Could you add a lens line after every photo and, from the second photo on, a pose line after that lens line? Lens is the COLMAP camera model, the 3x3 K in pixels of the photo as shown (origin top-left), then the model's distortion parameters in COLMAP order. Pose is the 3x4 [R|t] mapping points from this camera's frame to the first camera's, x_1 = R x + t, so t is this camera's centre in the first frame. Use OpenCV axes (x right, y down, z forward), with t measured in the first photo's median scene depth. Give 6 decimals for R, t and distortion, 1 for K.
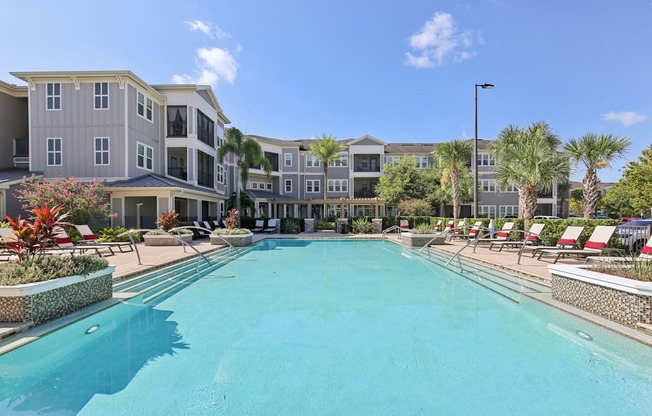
lens RADIAL K [[306.3, 0, 316.0], [0, 306.3, 212.2], [0, 0, 1]] dist [-0.015524, 0.000381]
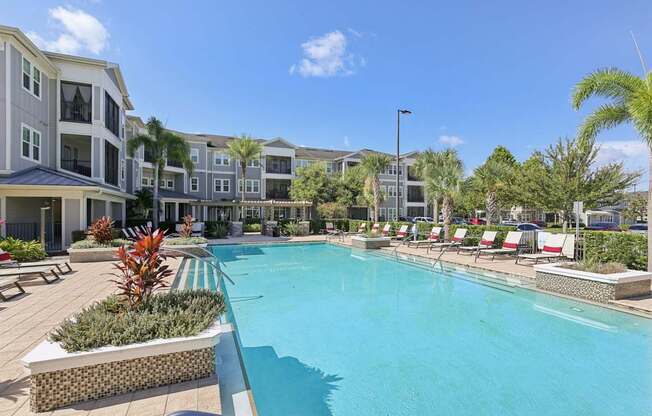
lens RADIAL K [[302.2, 0, 326.0], [0, 302.2, 208.0], [0, 0, 1]] dist [-0.013887, 0.000480]
pose [[0.918764, 0.009533, 0.394693, -0.155804], [-0.006823, 0.999943, -0.008268, -0.017906], [-0.394749, 0.004903, 0.918776, 0.022584]]
